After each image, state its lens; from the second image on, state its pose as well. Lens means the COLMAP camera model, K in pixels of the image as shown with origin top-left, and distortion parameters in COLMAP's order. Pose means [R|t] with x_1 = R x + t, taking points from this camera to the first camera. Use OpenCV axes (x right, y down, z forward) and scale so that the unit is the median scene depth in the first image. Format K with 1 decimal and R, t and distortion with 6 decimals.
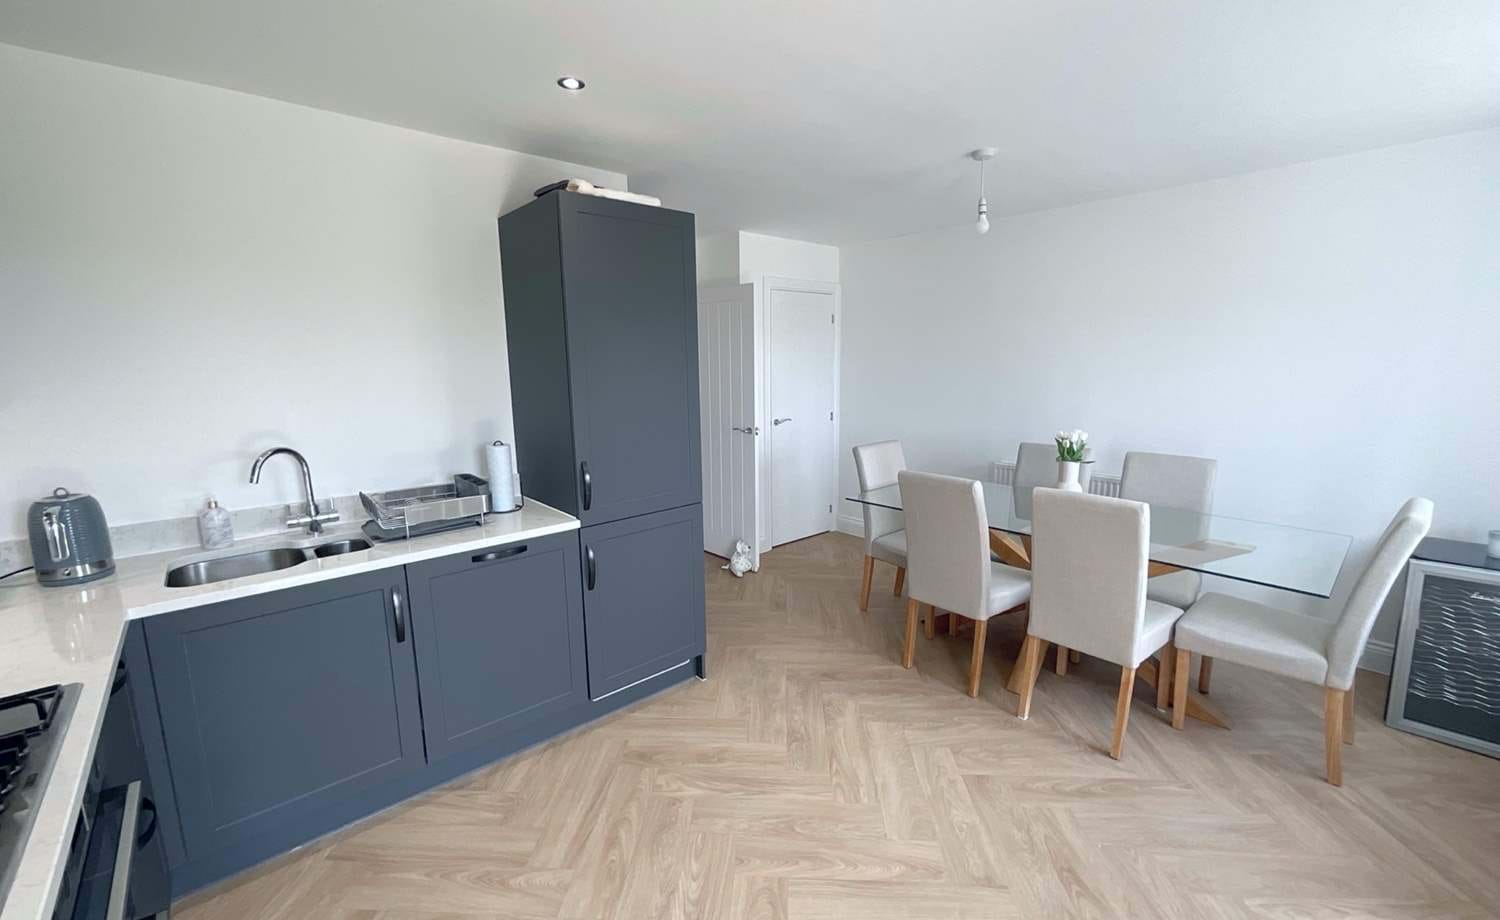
lens RADIAL K [[611.9, 0, 750.3], [0, 611.9, 462.7], [0, 0, 1]] dist [-0.002103, 0.002180]
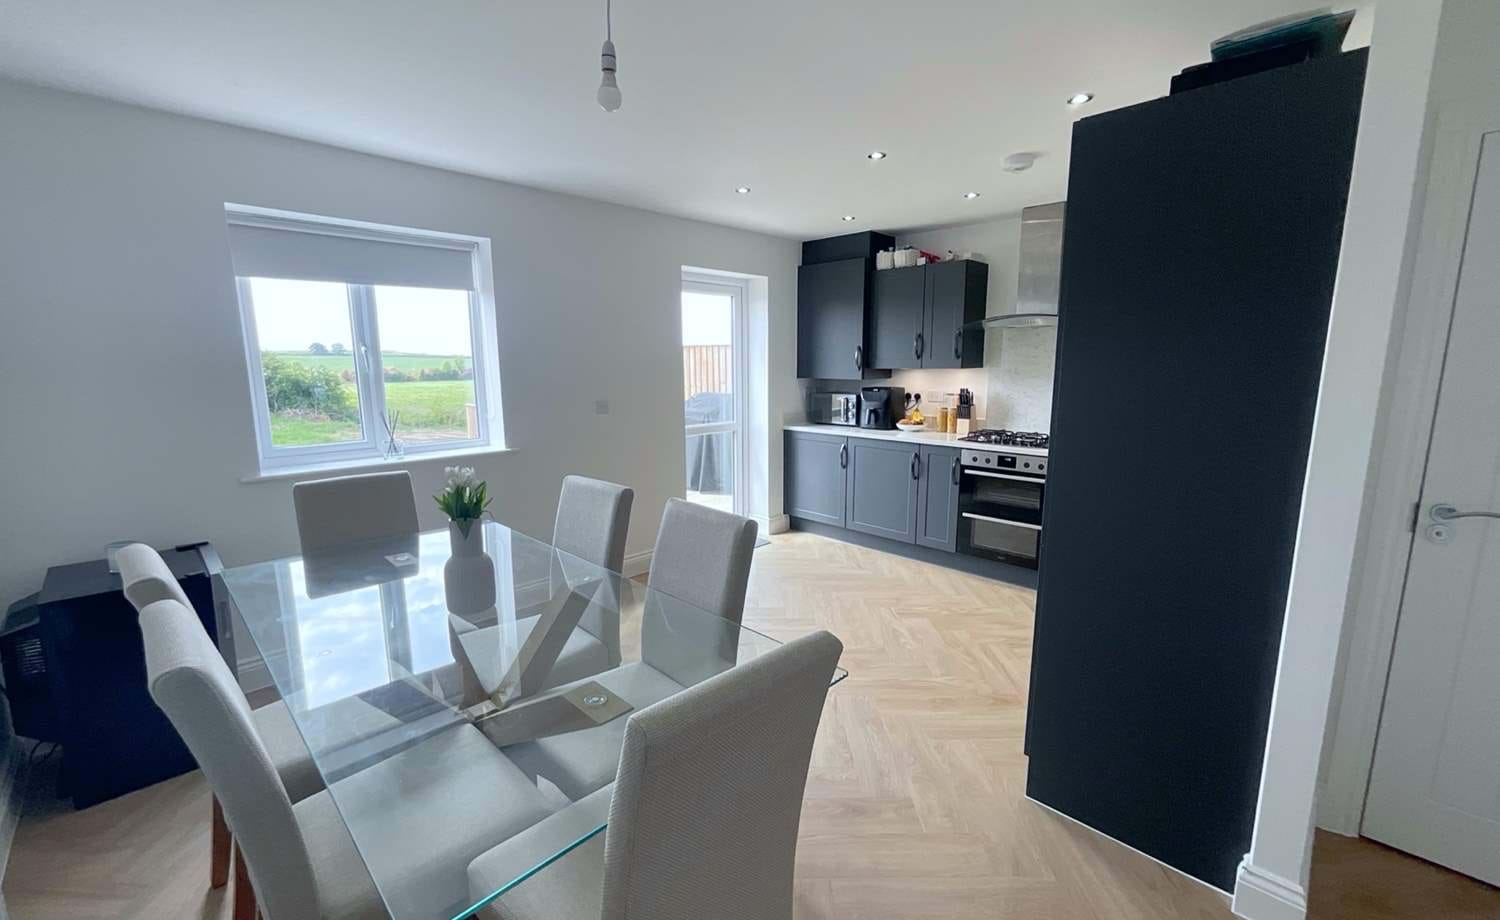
lens RADIAL K [[611.9, 0, 745.9], [0, 611.9, 457.5], [0, 0, 1]] dist [-0.002103, 0.002180]
pose [[-0.998327, 0.024296, -0.052471, 0.386750], [0.005957, 0.945827, 0.324617, -0.344188], [0.057516, 0.323761, -0.944389, 2.134530]]
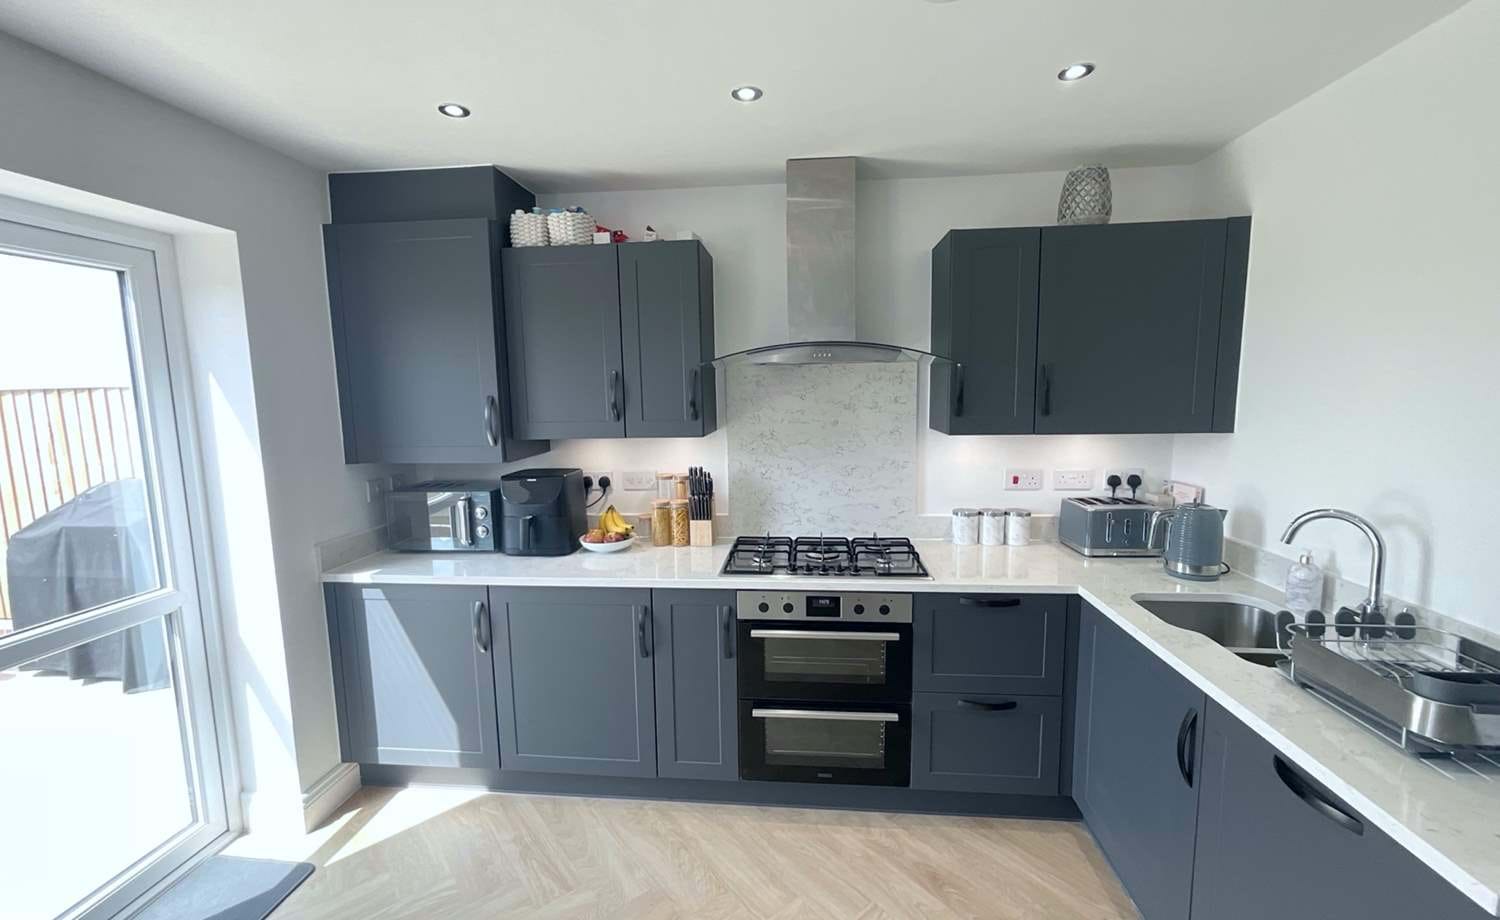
lens RADIAL K [[611.9, 0, 752.0], [0, 611.9, 458.8], [0, 0, 1]] dist [-0.002103, 0.002180]
pose [[-0.736750, 0.104214, -0.668086, 0.245809], [-0.088759, 0.964596, 0.248348, -0.207466], [0.670314, 0.242269, -0.701416, 1.020605]]
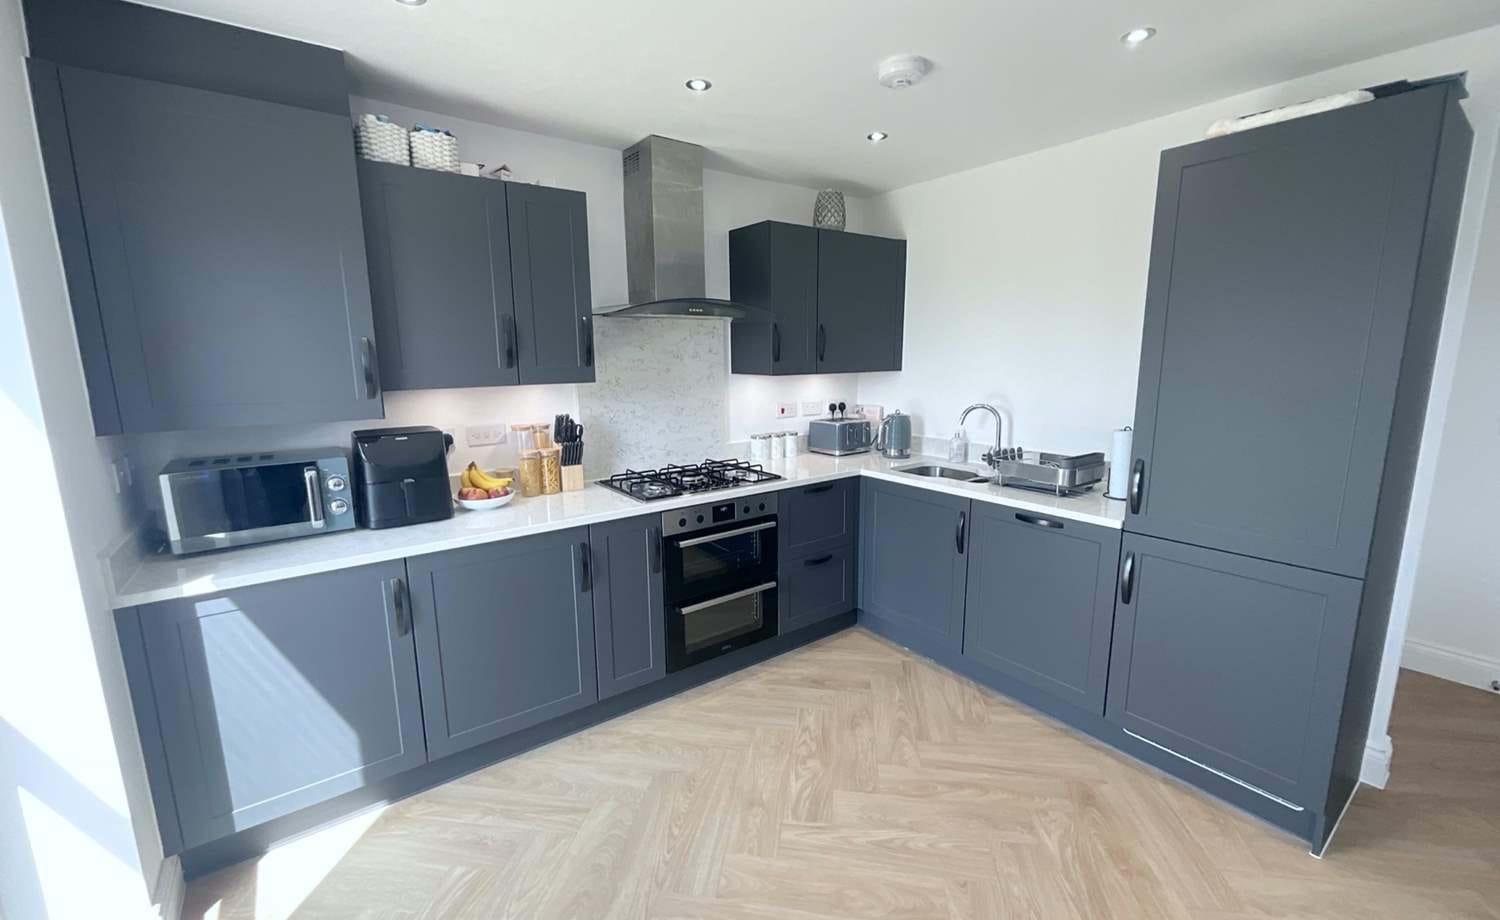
lens RADIAL K [[611.9, 0, 749.2], [0, 611.9, 457.4], [0, 0, 1]] dist [-0.002103, 0.002180]
pose [[-0.092880, 0.182489, -0.978811, 0.724377], [-0.158332, 0.967844, 0.195469, -0.098648], [0.983008, 0.173132, -0.060999, 0.558748]]
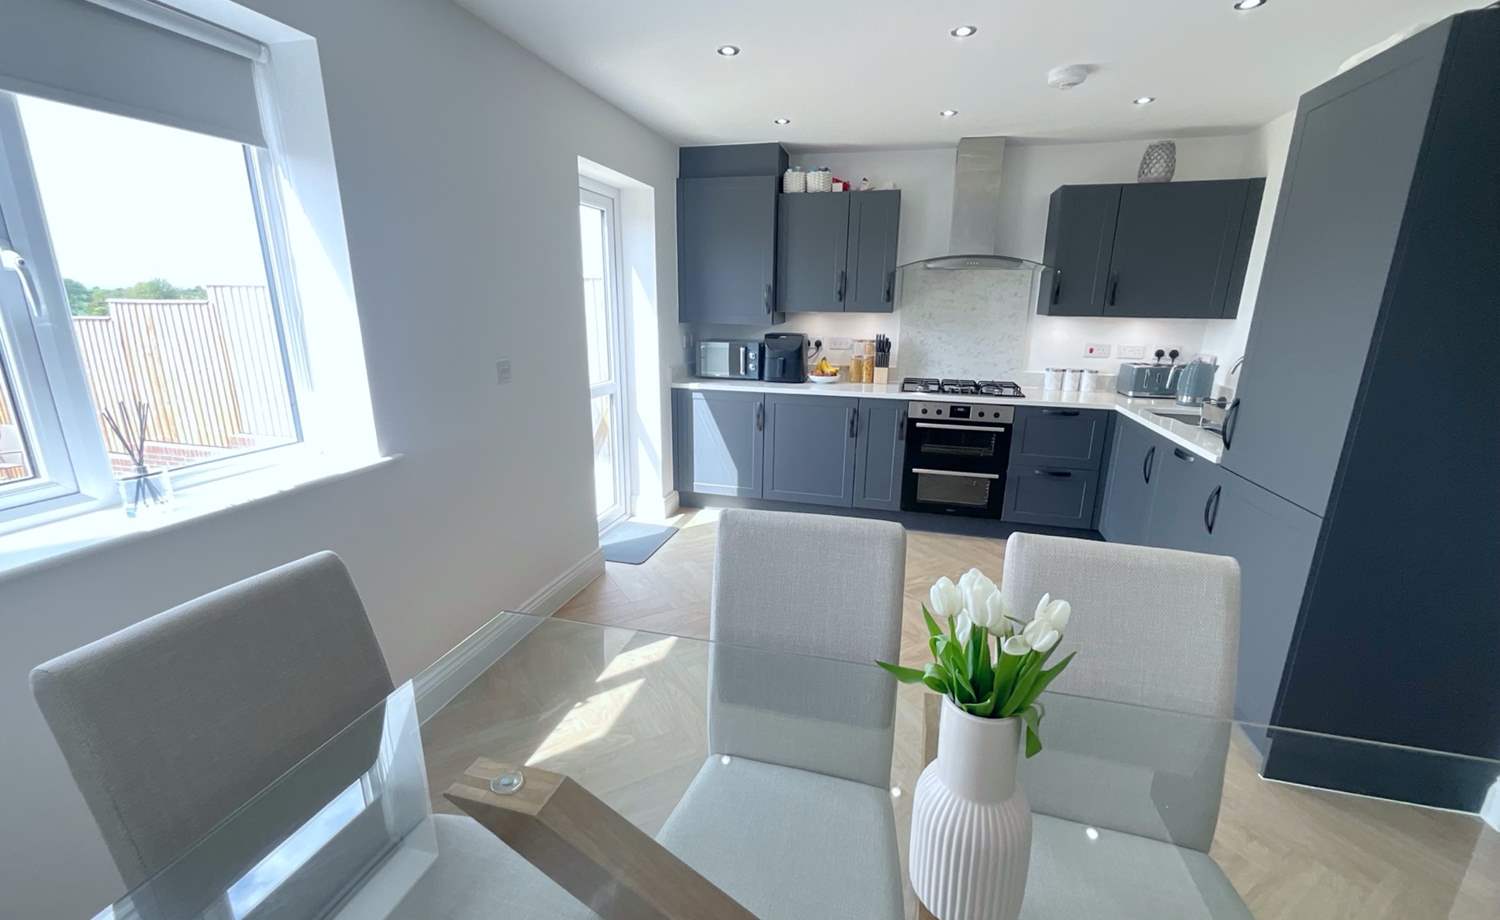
lens RADIAL K [[611.9, 0, 749.8], [0, 611.9, 458.5], [0, 0, 1]] dist [-0.002103, 0.002180]
pose [[-0.835107, 0.138721, -0.532309, 0.974993], [-0.095608, 0.916350, 0.388796, -0.237188], [0.541716, 0.375579, -0.751987, 1.499808]]
